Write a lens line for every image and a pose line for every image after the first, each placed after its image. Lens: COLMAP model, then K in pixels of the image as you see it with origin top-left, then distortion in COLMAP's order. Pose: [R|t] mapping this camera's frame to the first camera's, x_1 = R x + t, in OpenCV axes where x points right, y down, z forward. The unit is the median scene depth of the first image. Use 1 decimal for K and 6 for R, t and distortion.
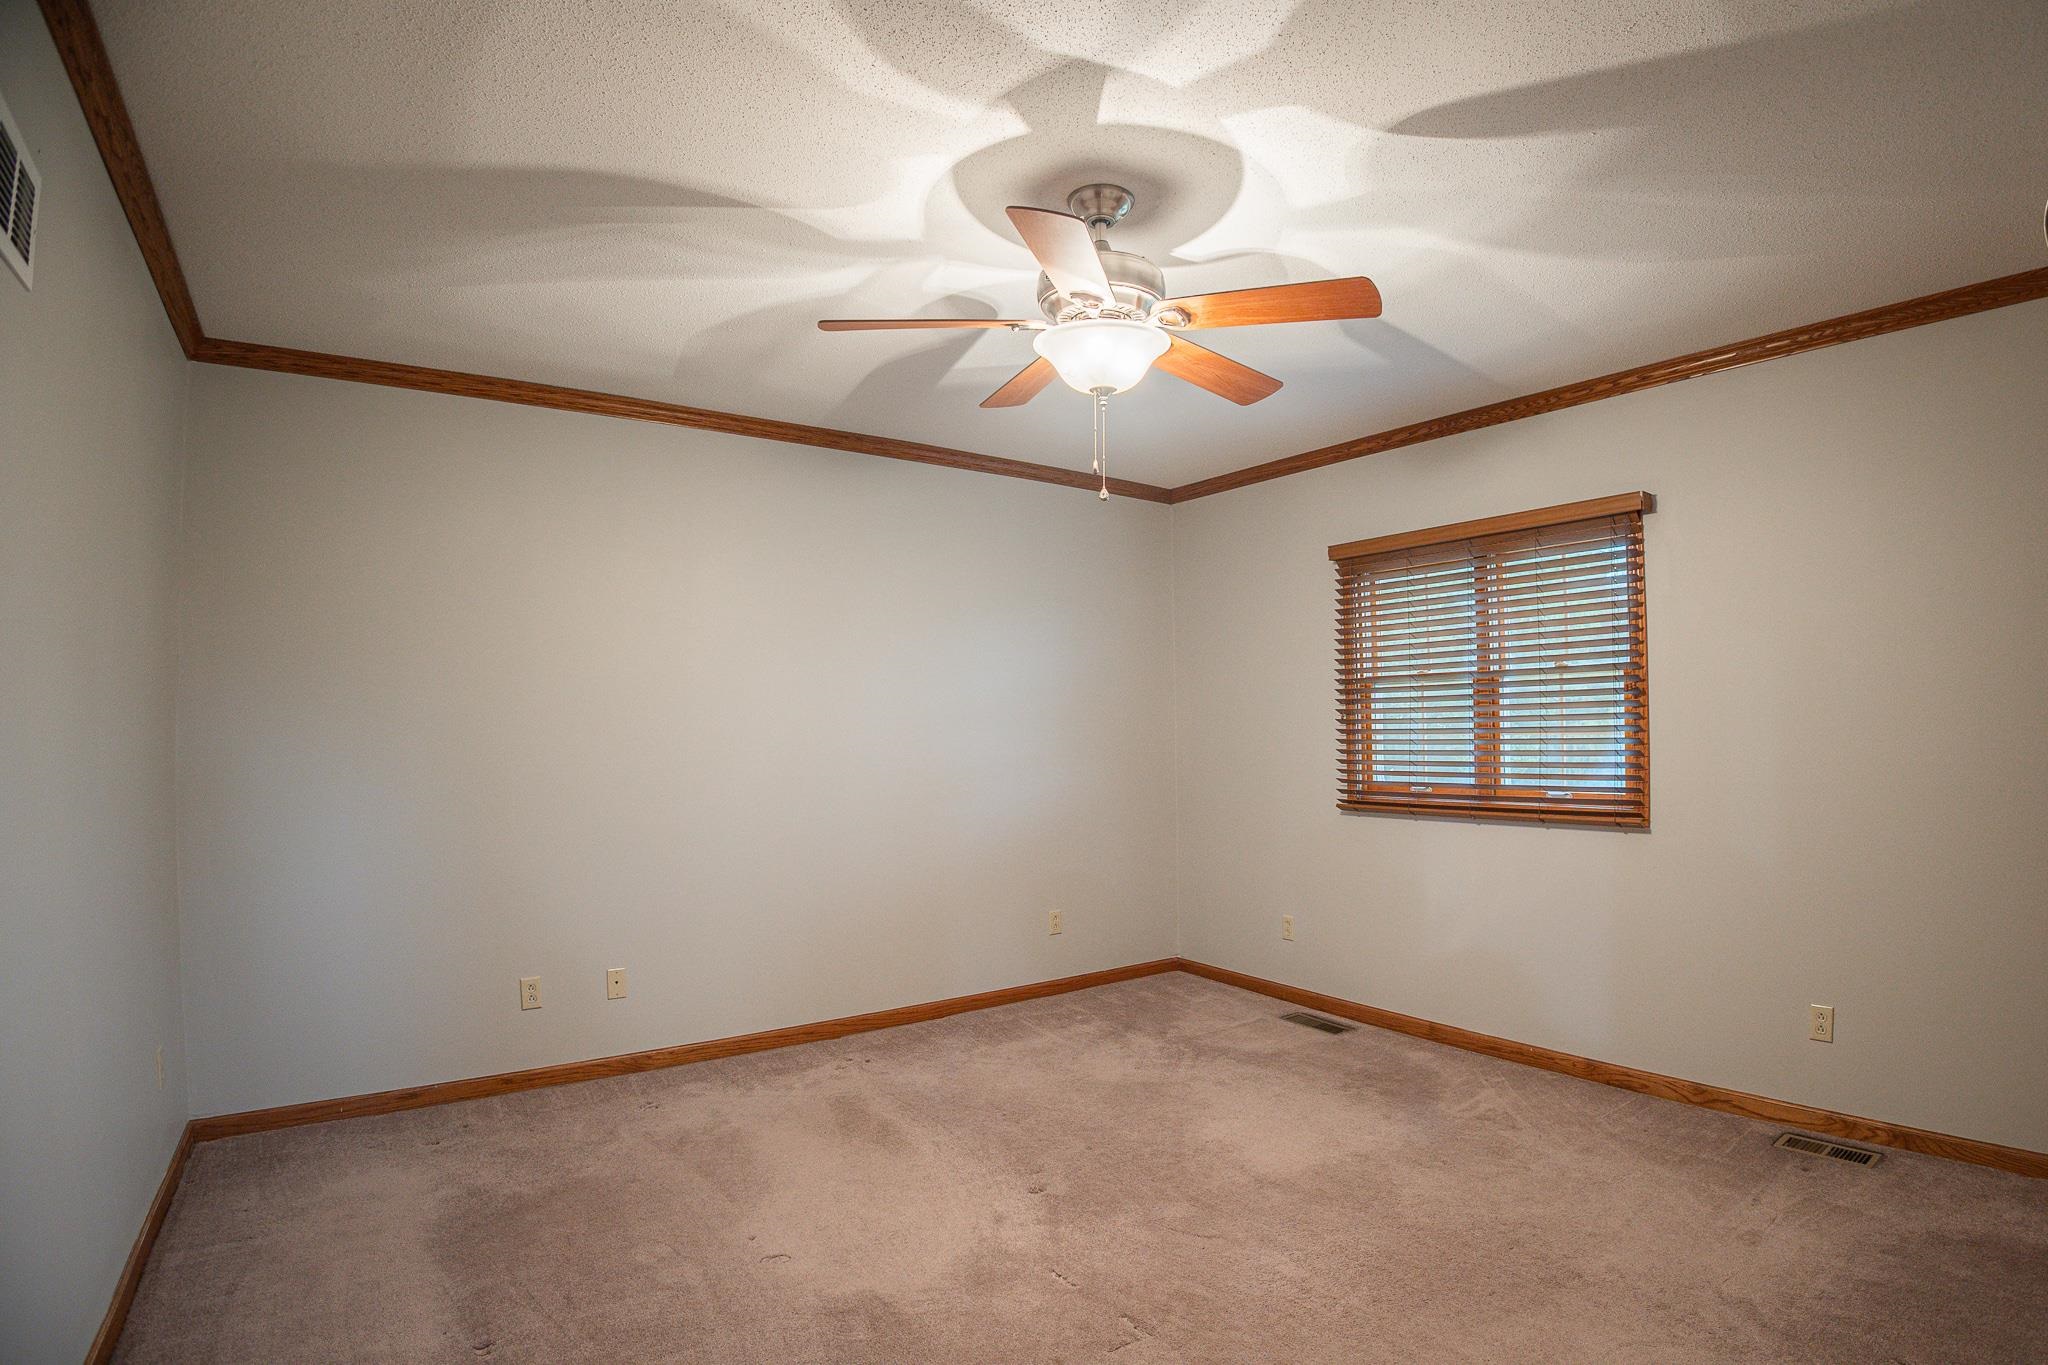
lens RADIAL K [[937.4, 0, 1050.6], [0, 937.4, 754.5], [0, 0, 1]] dist [0.003840, 0.000876]
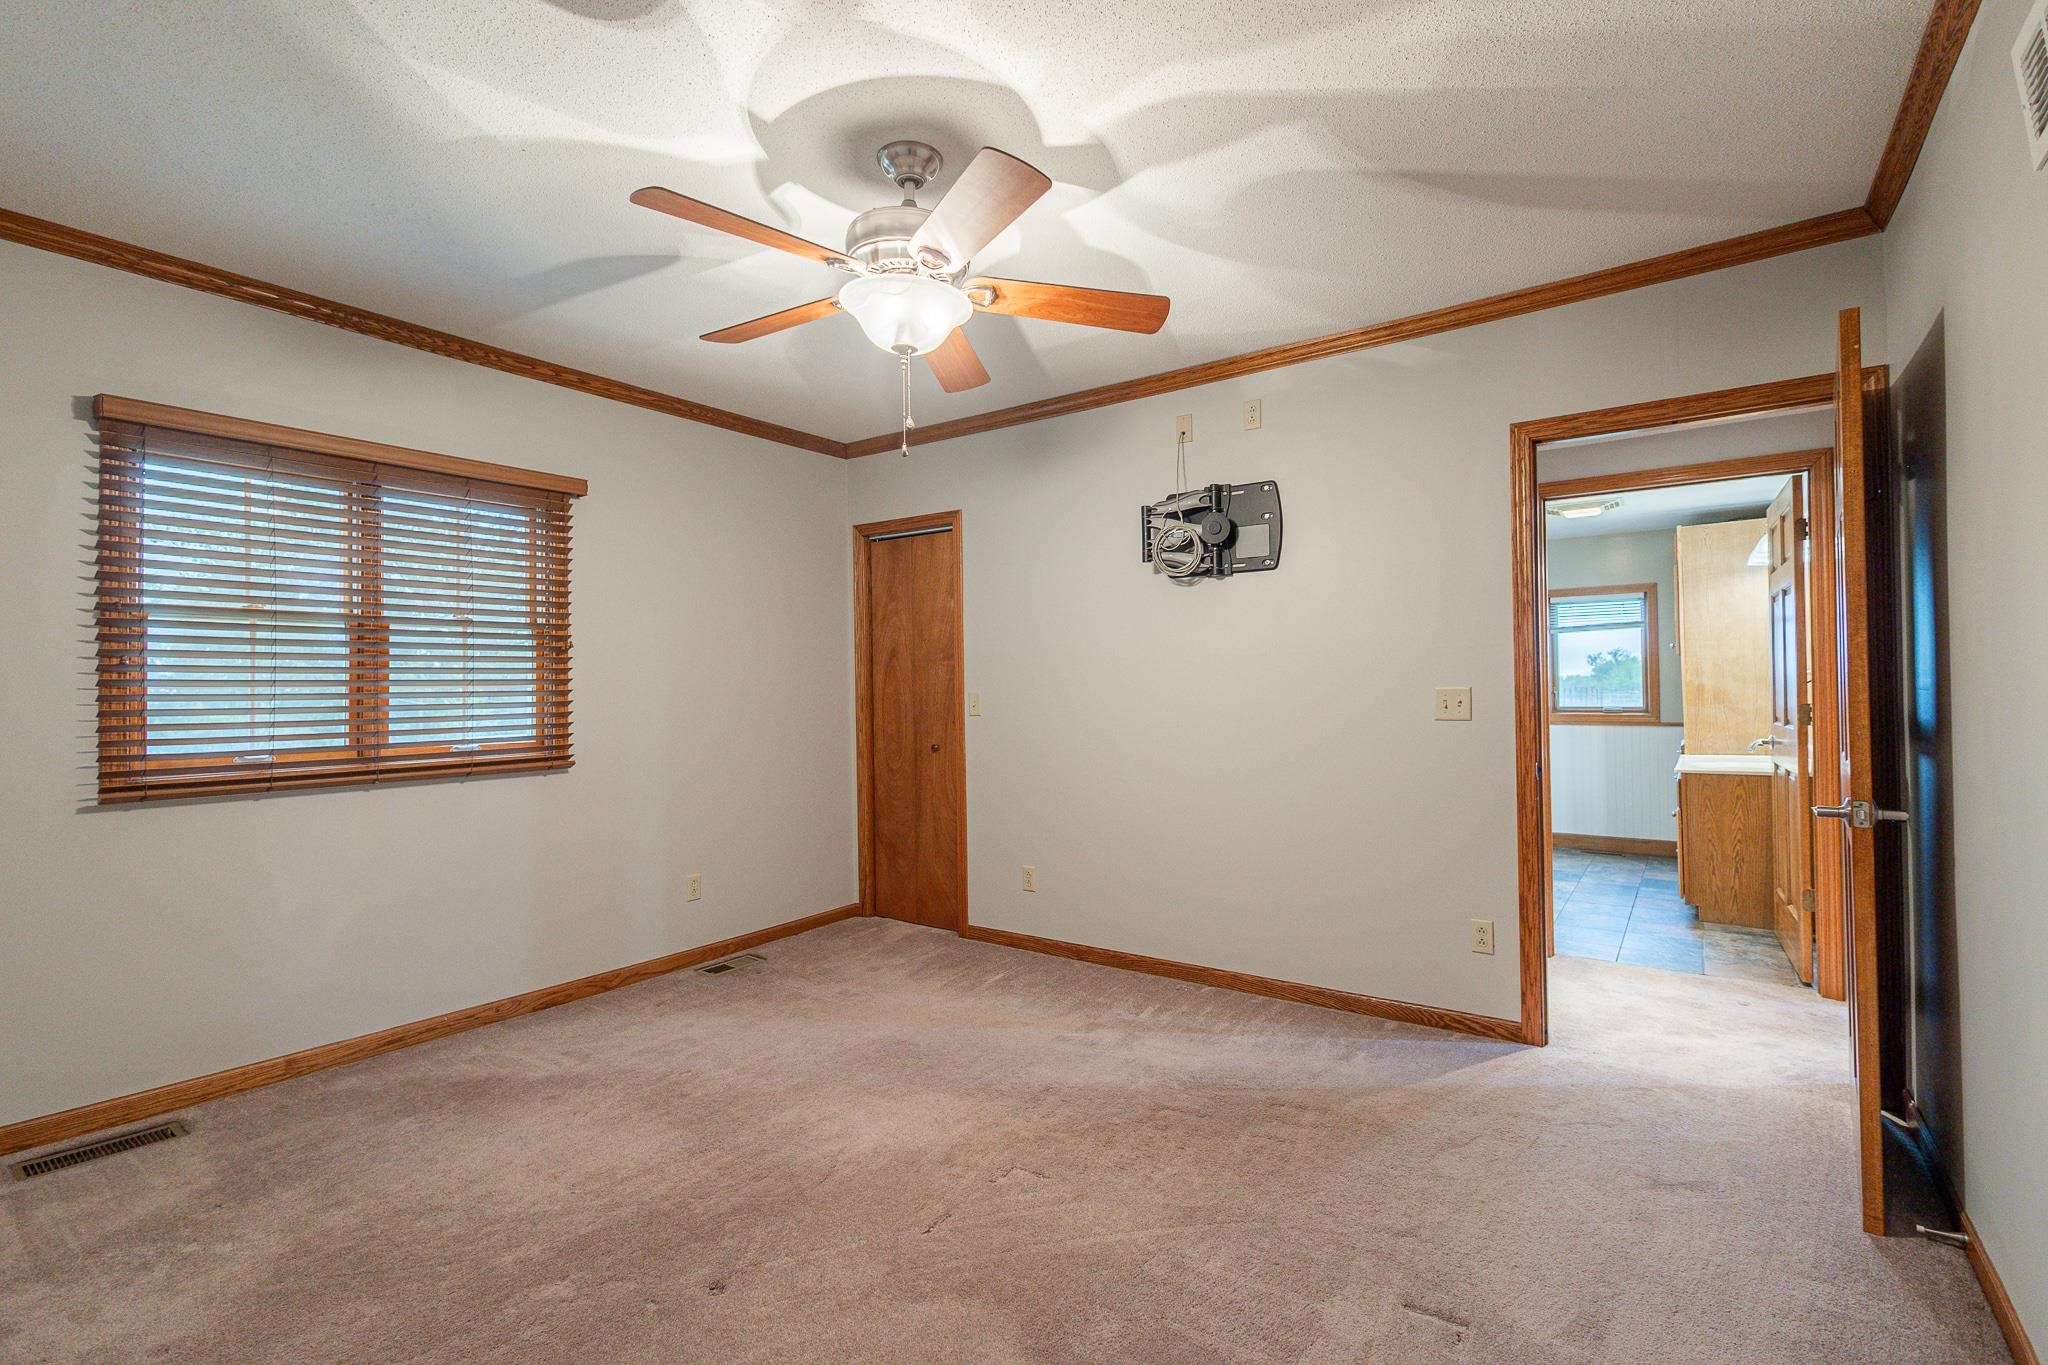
lens RADIAL K [[937.4, 0, 1022.6], [0, 937.4, 683.5], [0, 0, 1]] dist [0.003840, 0.000876]
pose [[-0.180178, 0.007546, 0.983605, -0.544251], [0.027792, 0.999610, -0.002578, -0.006290], [-0.983241, 0.026872, -0.180317, 0.604924]]
